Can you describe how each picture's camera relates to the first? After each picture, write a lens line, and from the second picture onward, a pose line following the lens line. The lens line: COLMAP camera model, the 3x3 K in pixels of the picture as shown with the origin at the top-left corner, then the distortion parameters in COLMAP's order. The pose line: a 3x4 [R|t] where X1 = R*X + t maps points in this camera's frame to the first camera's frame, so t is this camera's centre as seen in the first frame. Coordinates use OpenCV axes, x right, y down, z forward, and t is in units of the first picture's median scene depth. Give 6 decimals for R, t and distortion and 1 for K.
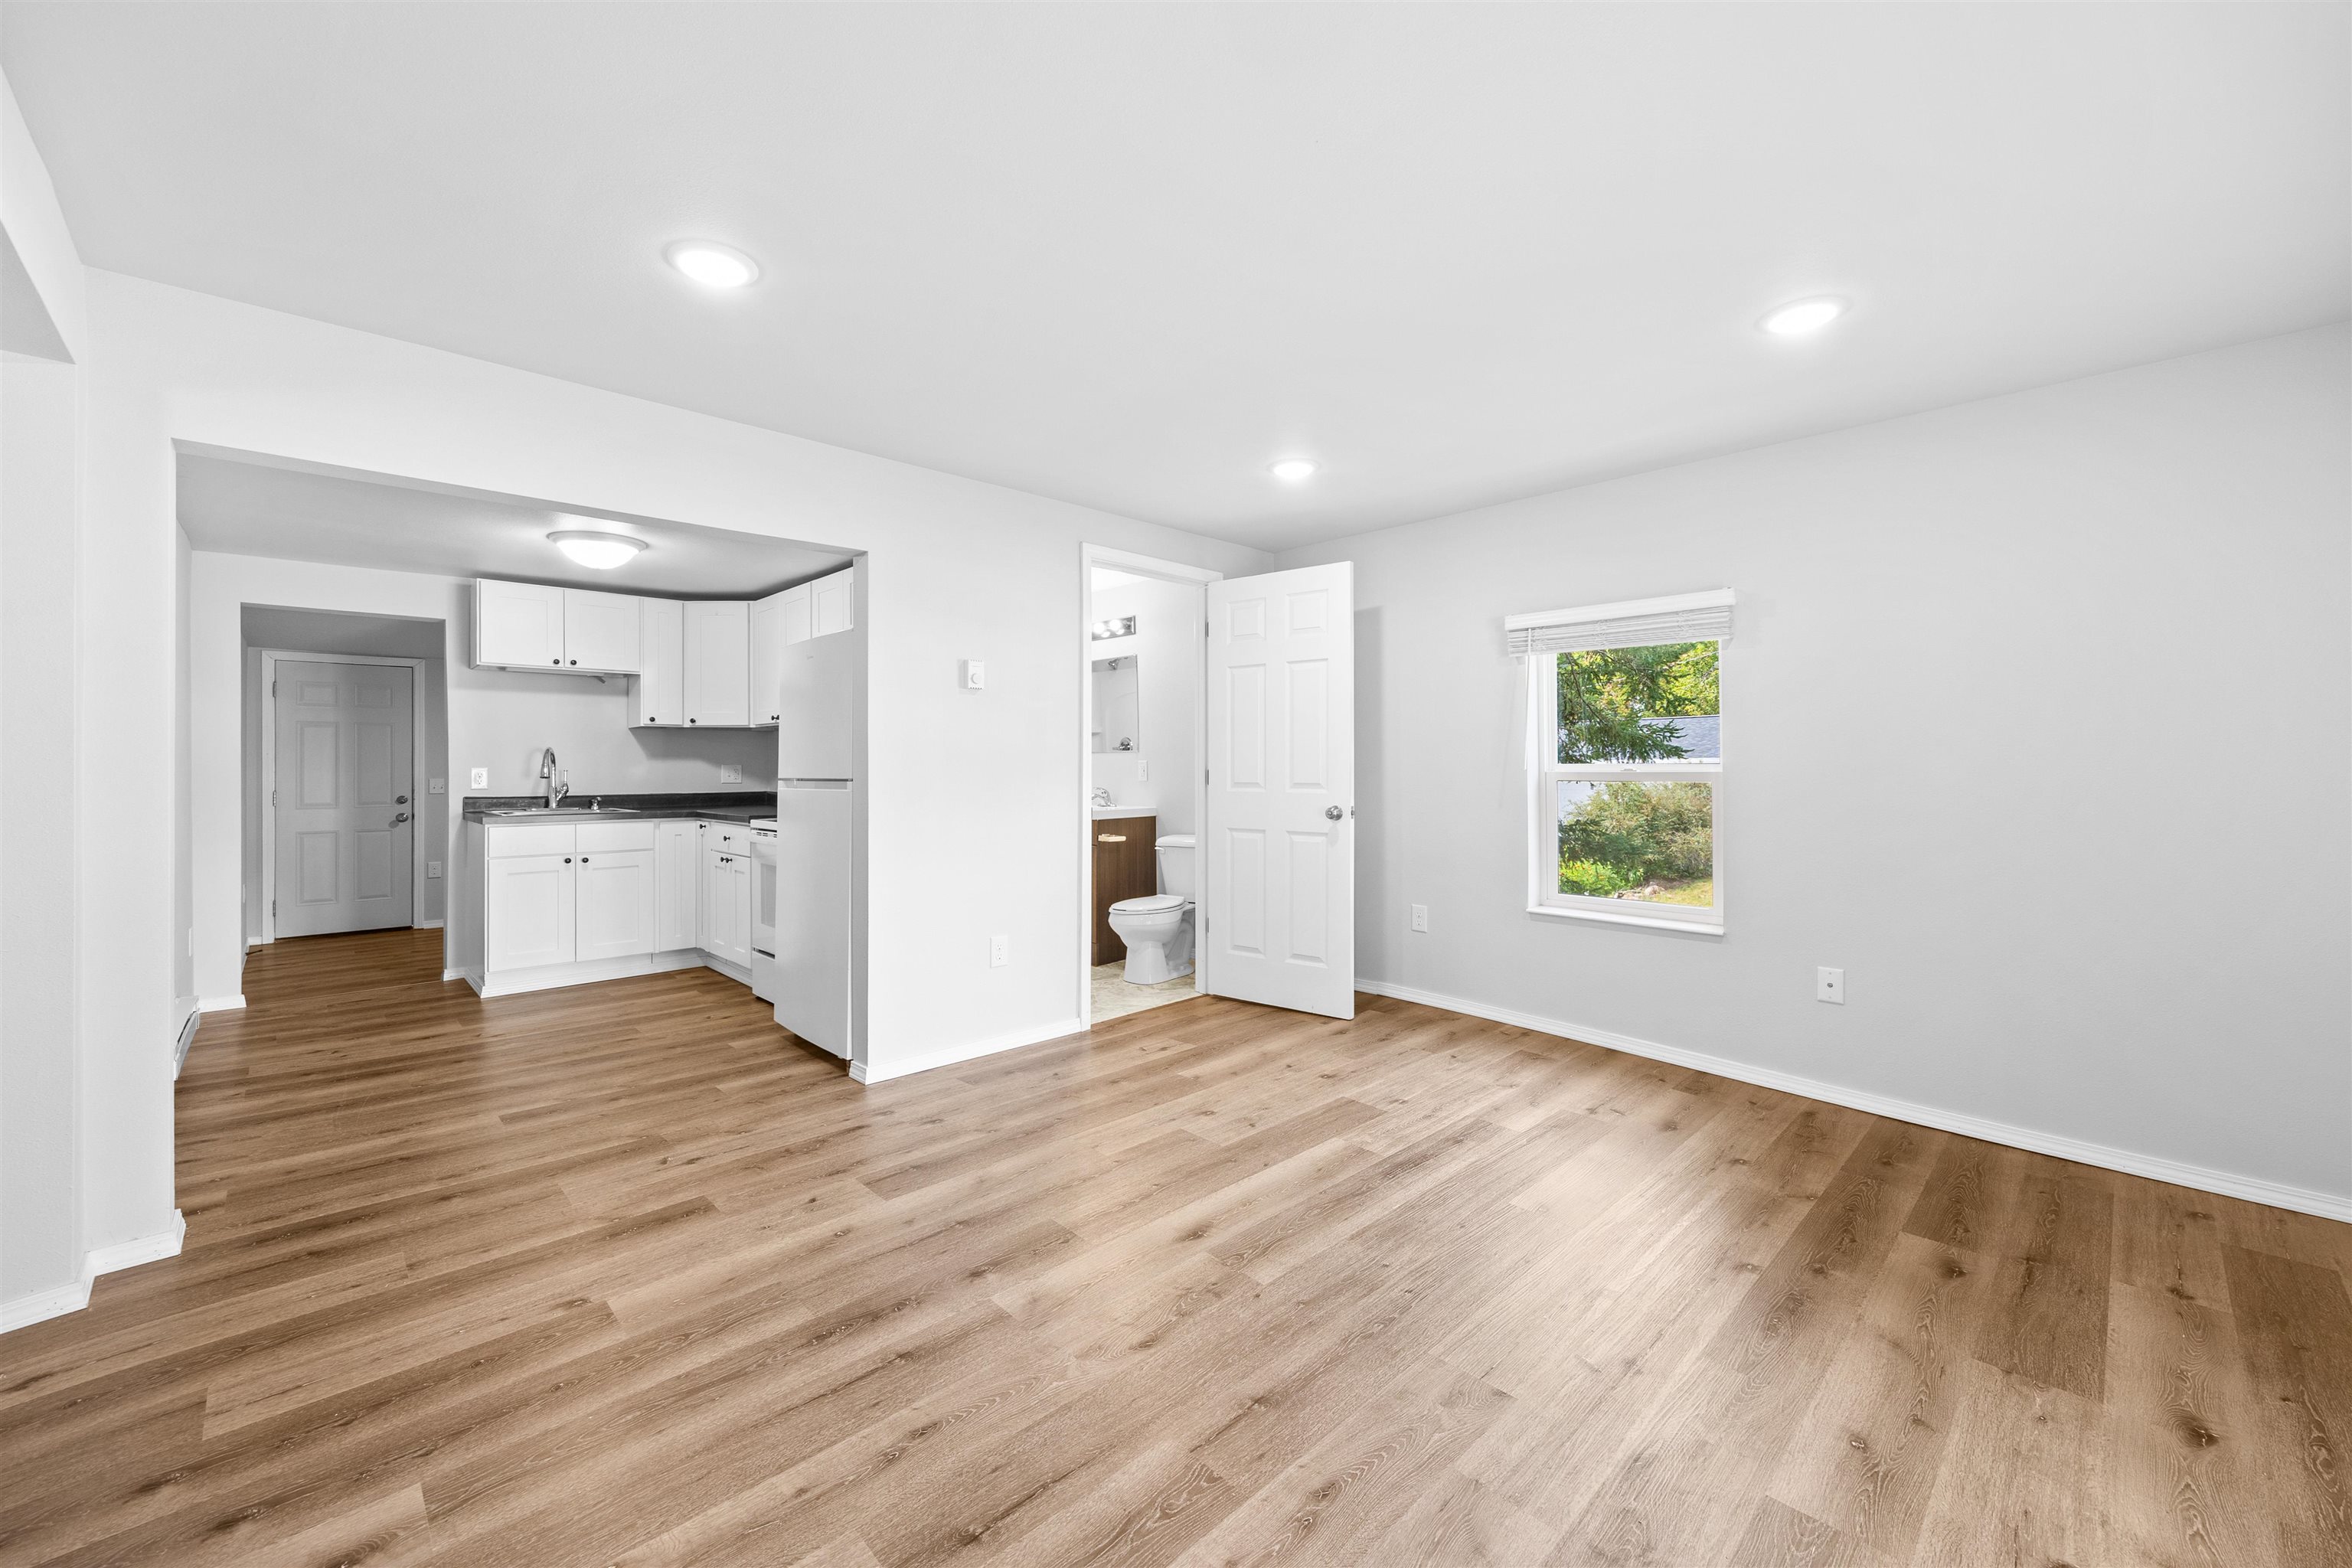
lens RADIAL K [[921.5, 0, 1165.9], [0, 921.5, 754.5], [0, 0, 1]] dist [-0.000473, -0.000195]
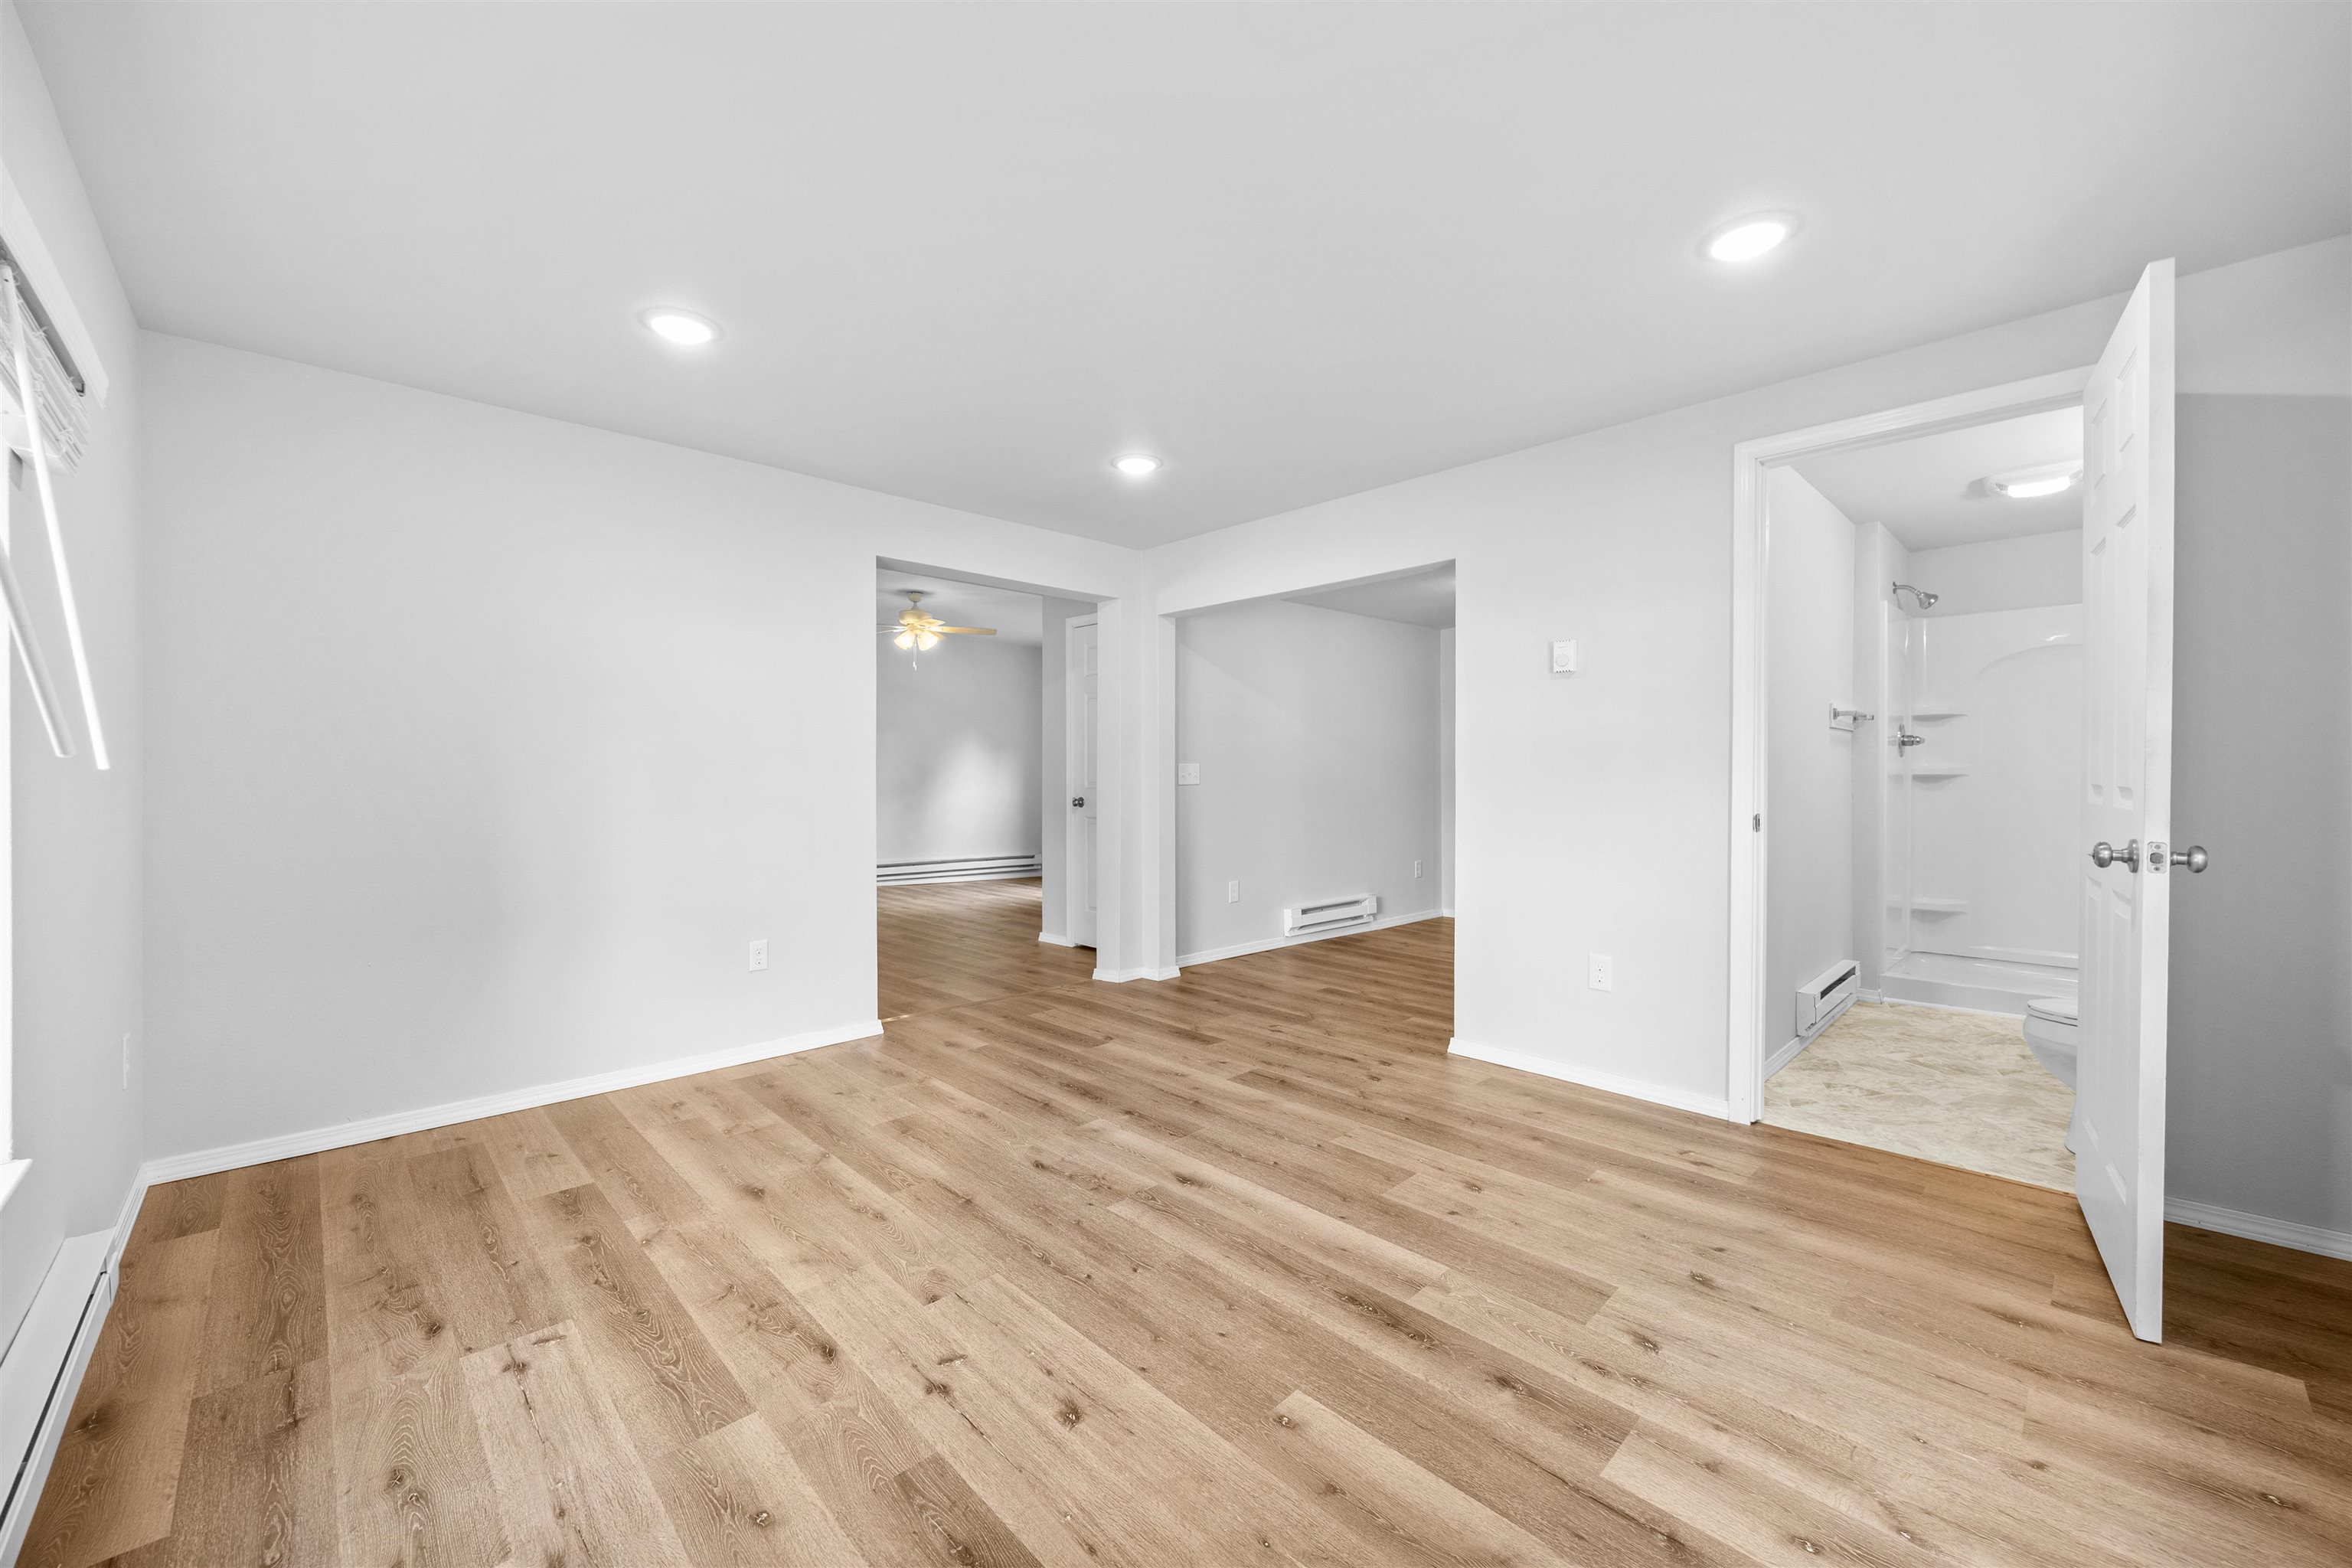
lens RADIAL K [[921.5, 0, 1165.9], [0, 921.5, 754.5], [0, 0, 1]] dist [-0.000473, -0.000195]
pose [[-0.004243, -0.017711, -0.999834, 1.001880], [0.016653, 0.999703, -0.017780, 0.018976], [0.999852, -0.016726, -0.003947, 0.851496]]
